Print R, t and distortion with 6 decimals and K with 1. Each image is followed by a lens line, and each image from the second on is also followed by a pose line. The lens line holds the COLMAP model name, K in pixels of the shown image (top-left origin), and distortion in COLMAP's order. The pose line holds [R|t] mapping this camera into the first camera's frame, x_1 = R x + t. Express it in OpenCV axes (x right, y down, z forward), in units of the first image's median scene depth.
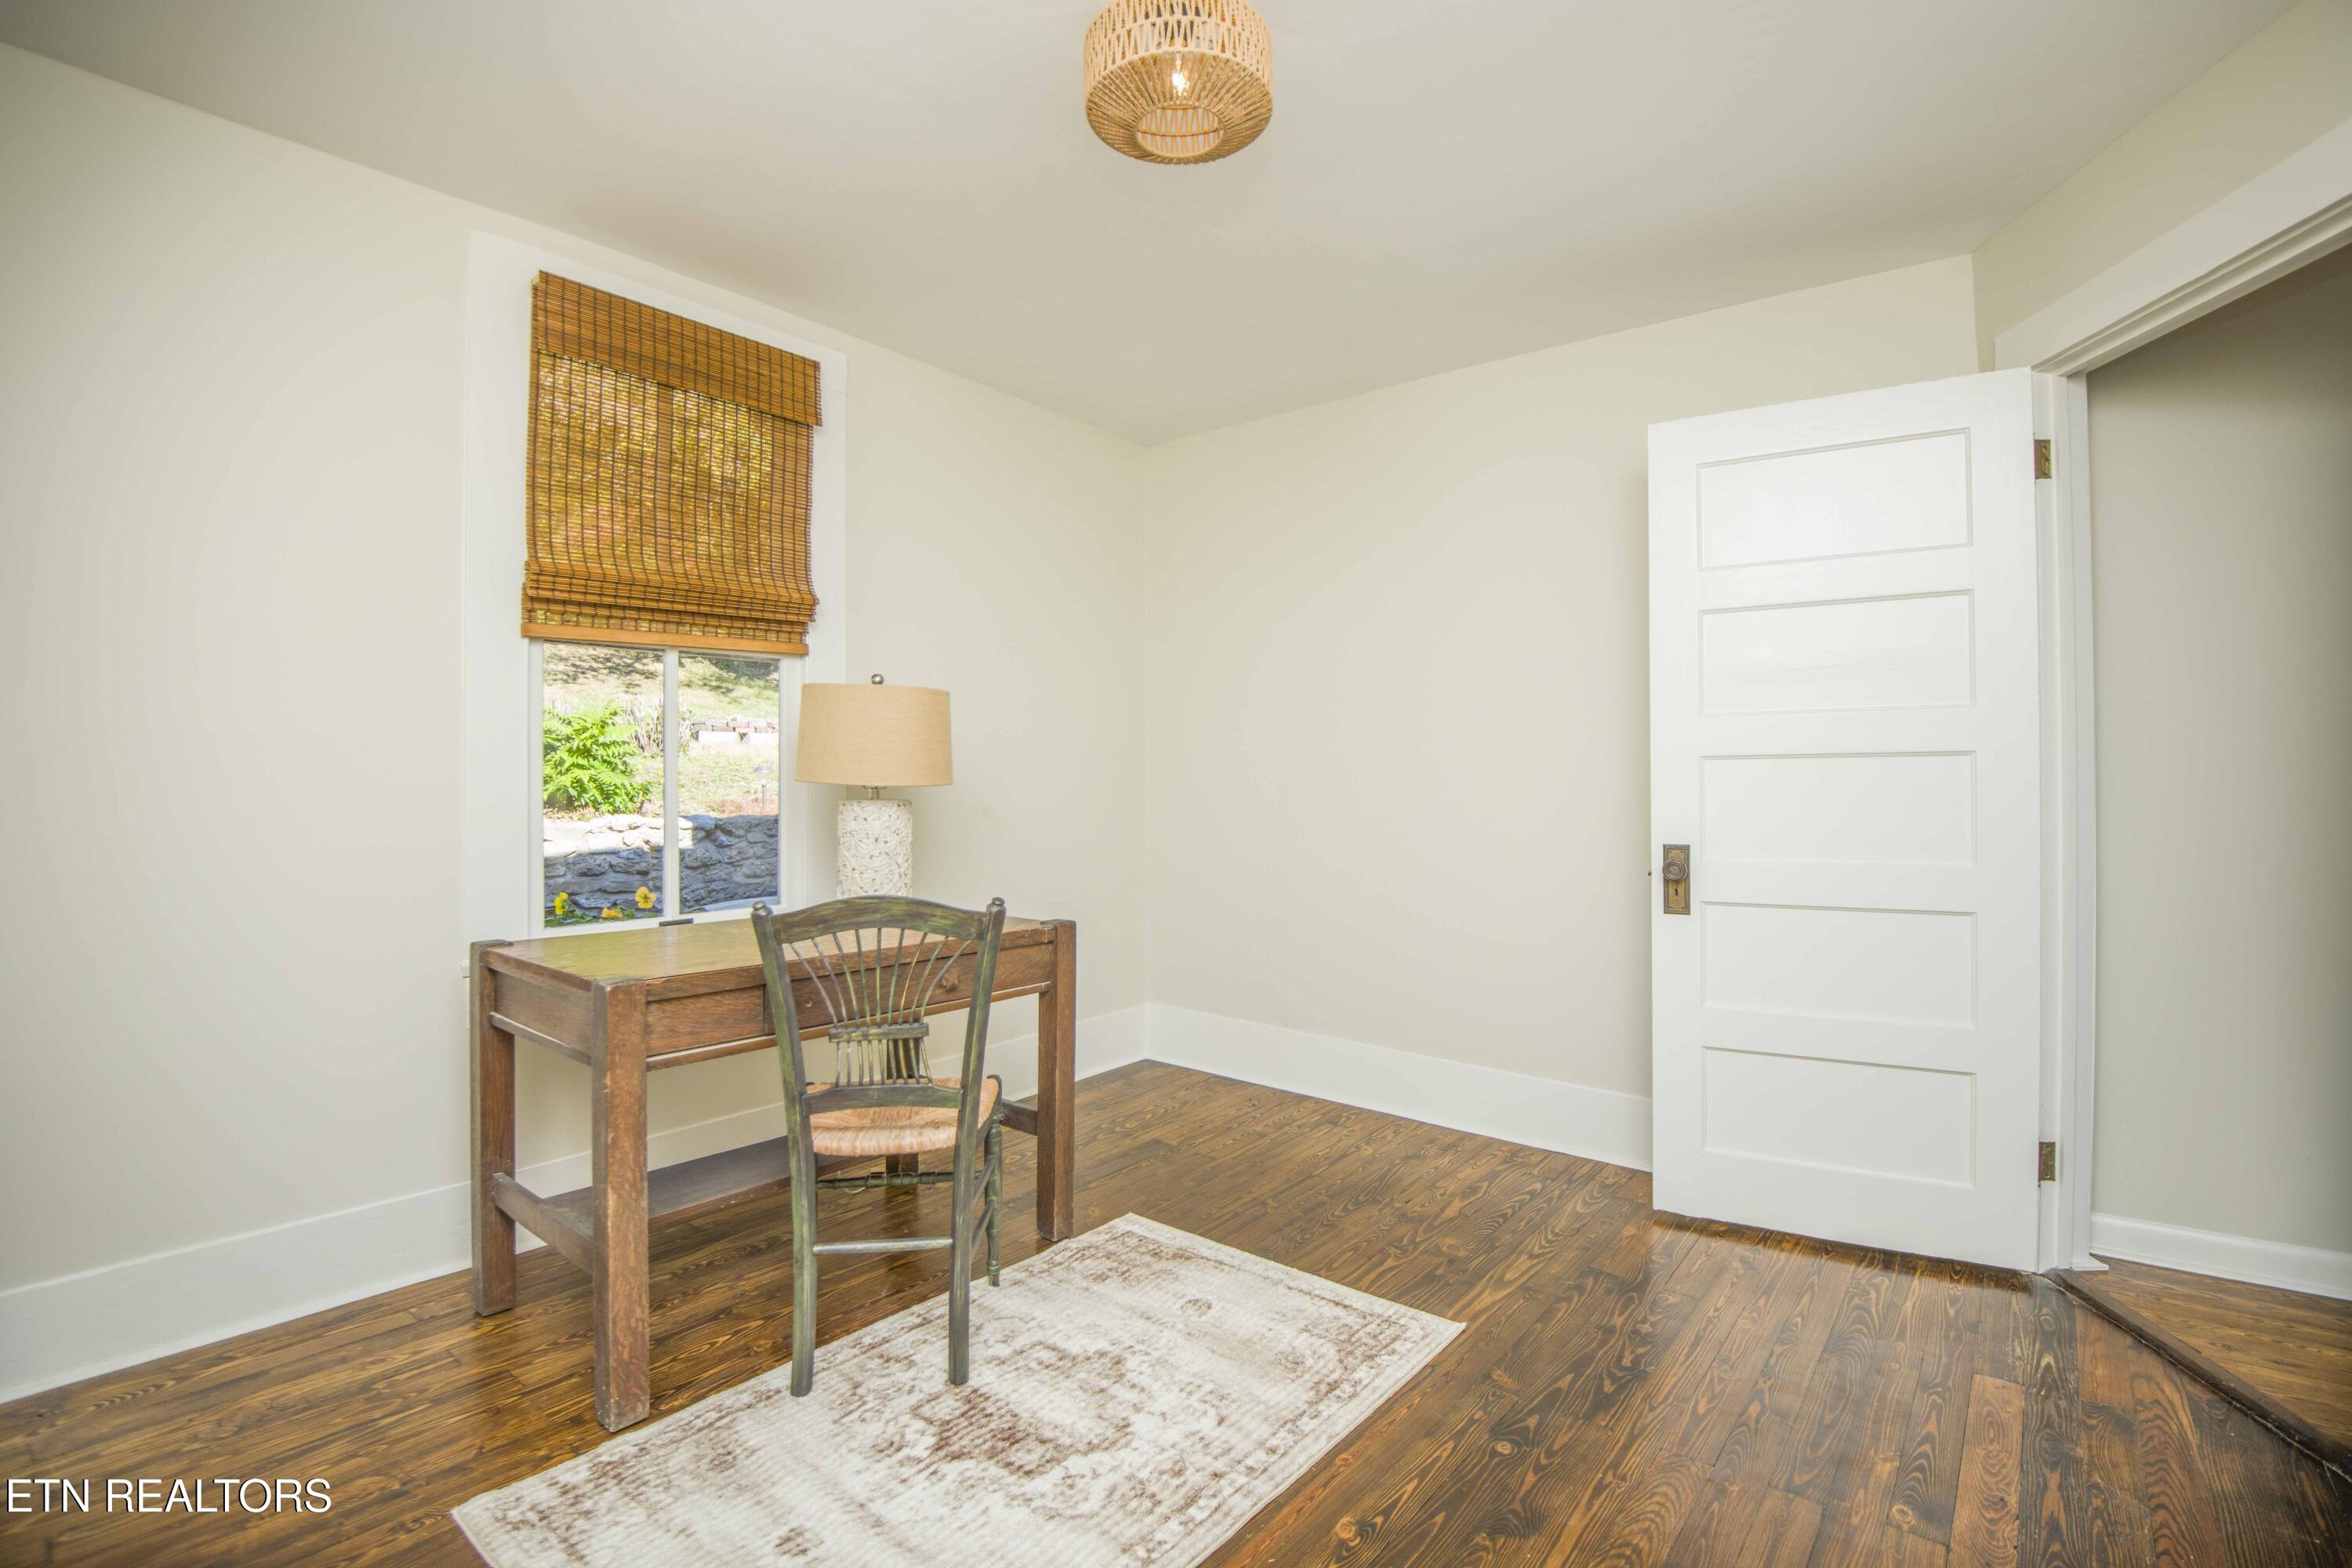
lens RADIAL K [[1068.2, 0, 1192.9], [0, 1068.2, 786.2], [0, 0, 1]] dist [-0.023114, -0.001402]
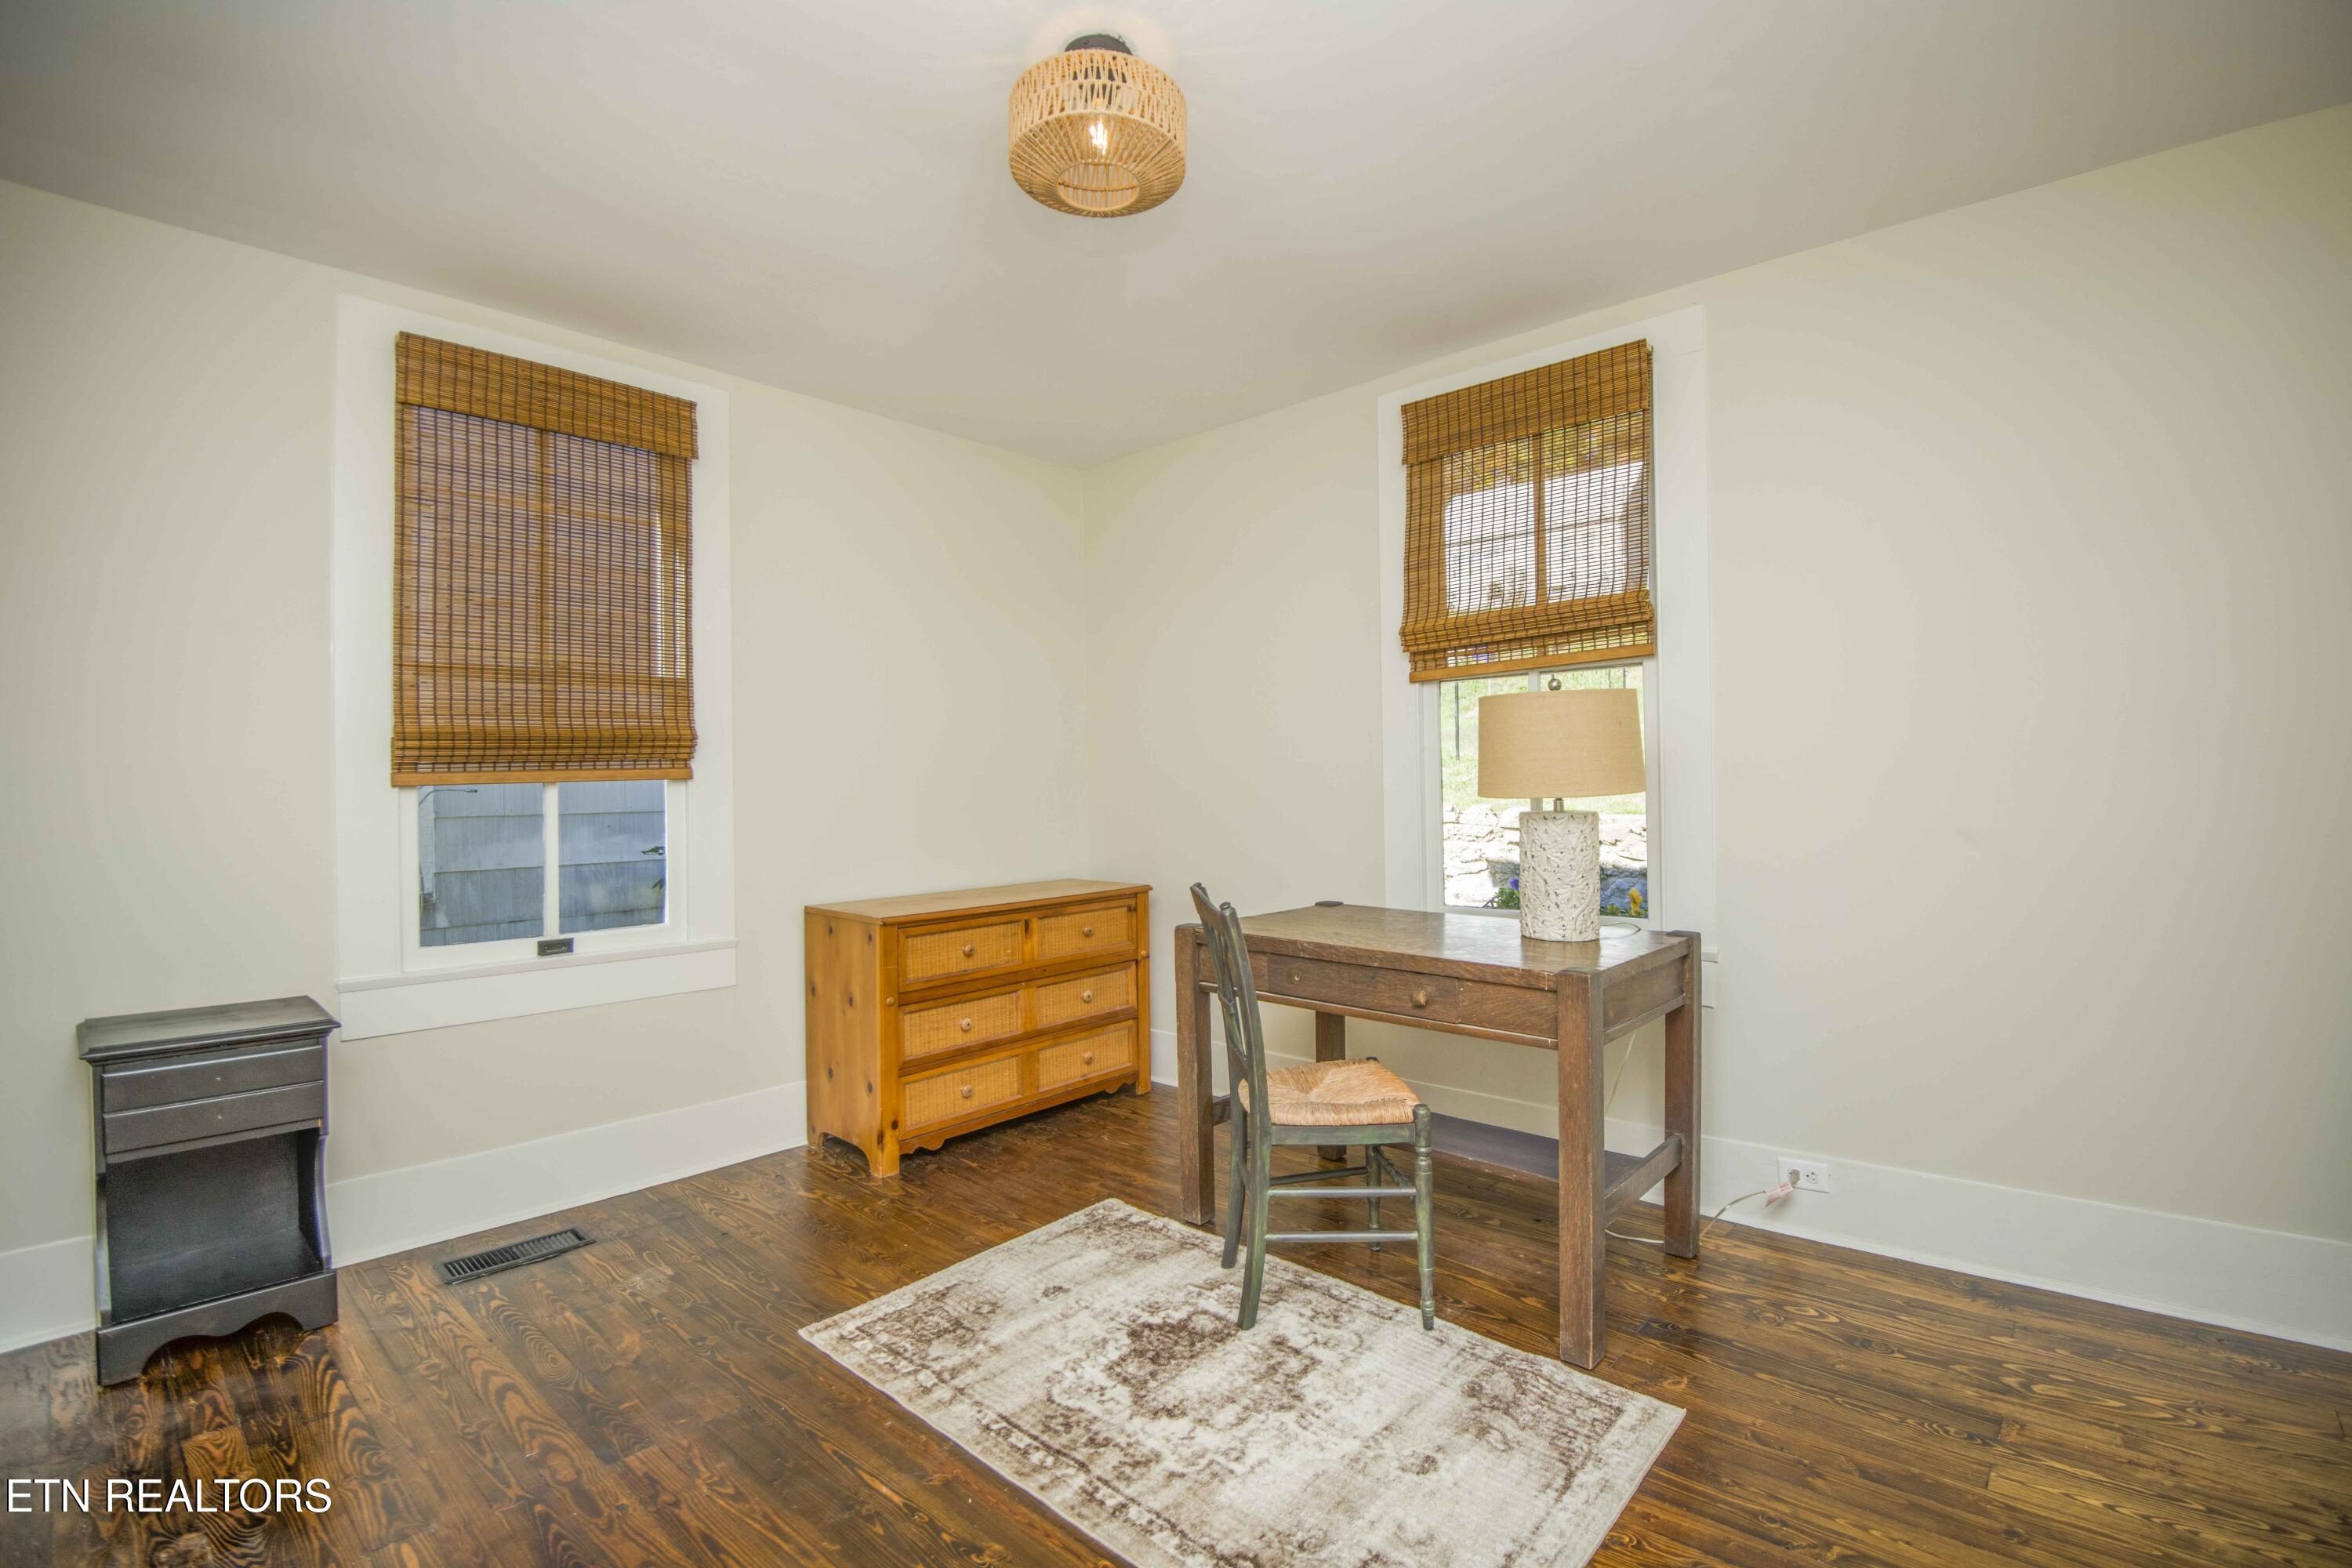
lens RADIAL K [[1068.2, 0, 1192.9], [0, 1068.2, 786.2], [0, 0, 1]] dist [-0.023114, -0.001402]
pose [[-0.056025, -0.000553, -0.998429, 1.017498], [0.010082, 0.999949, -0.001119, -0.014840], [0.998378, -0.010129, -0.056017, 1.131656]]
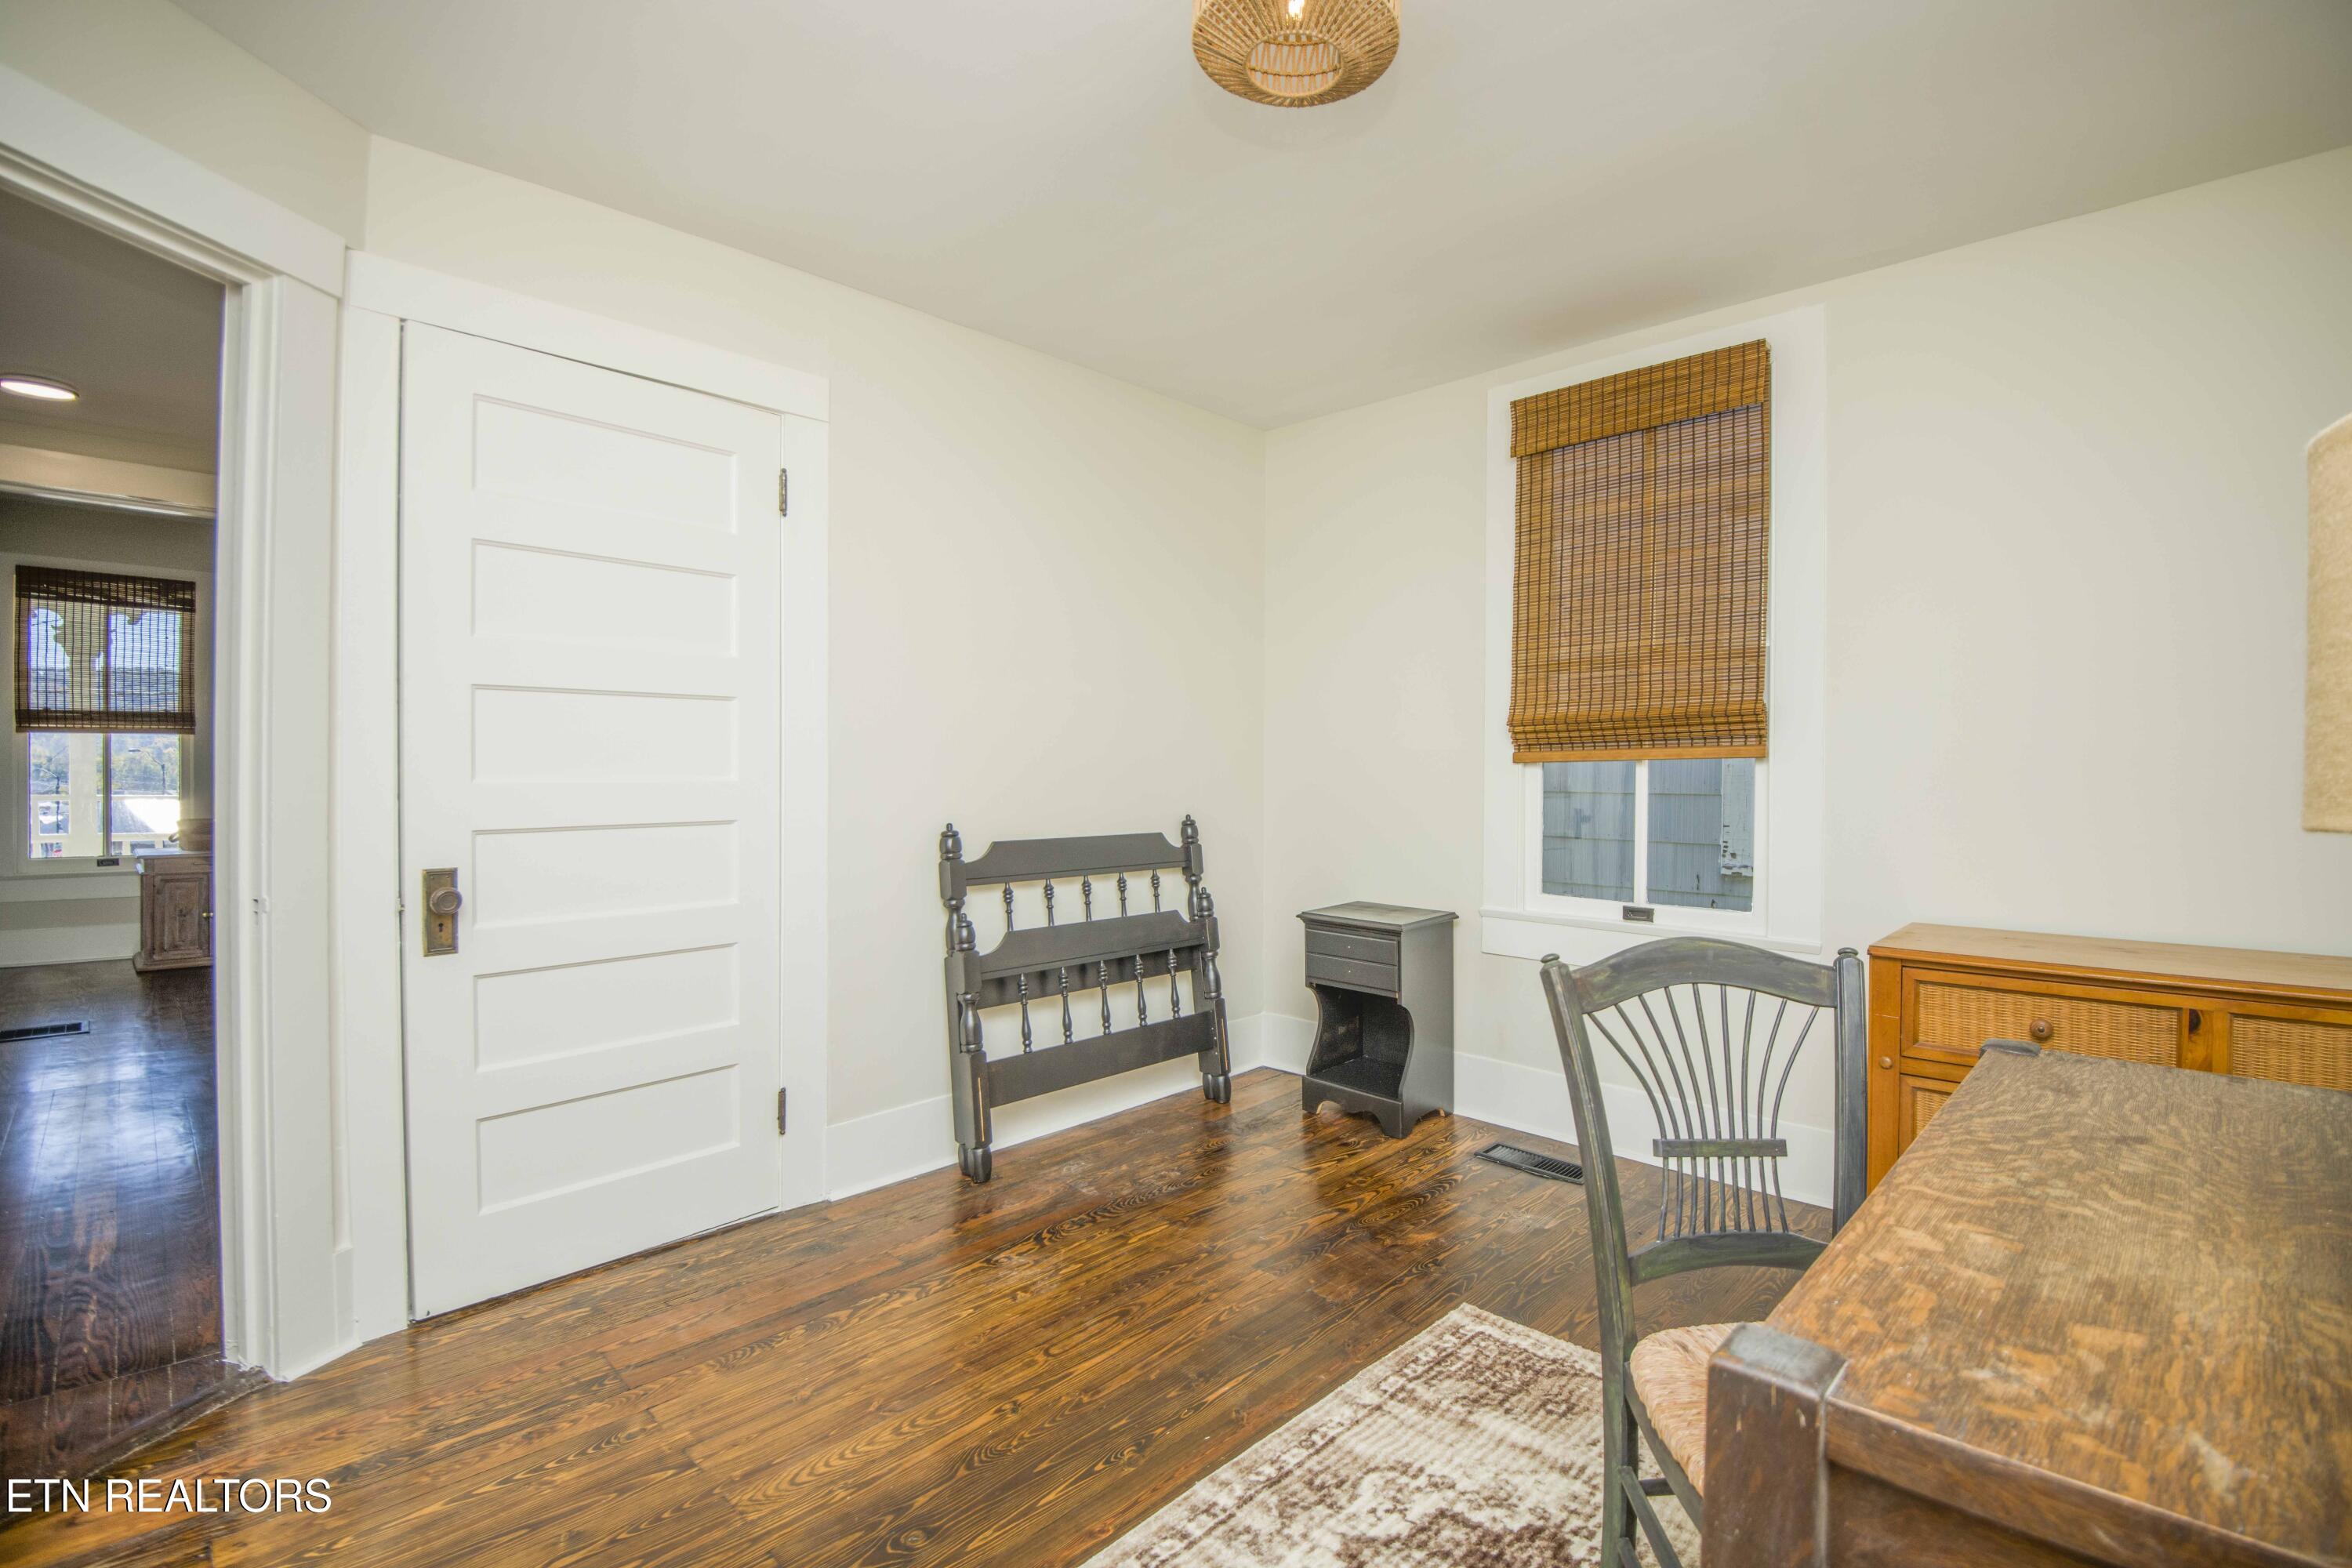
lens RADIAL K [[1068.2, 0, 1192.9], [0, 1068.2, 786.2], [0, 0, 1]] dist [-0.023114, -0.001402]
pose [[-0.996268, -0.004932, 0.086171, -0.008359], [-0.003029, 0.999749, 0.022200, -0.027139], [-0.086259, 0.021856, -0.996033, 1.890554]]
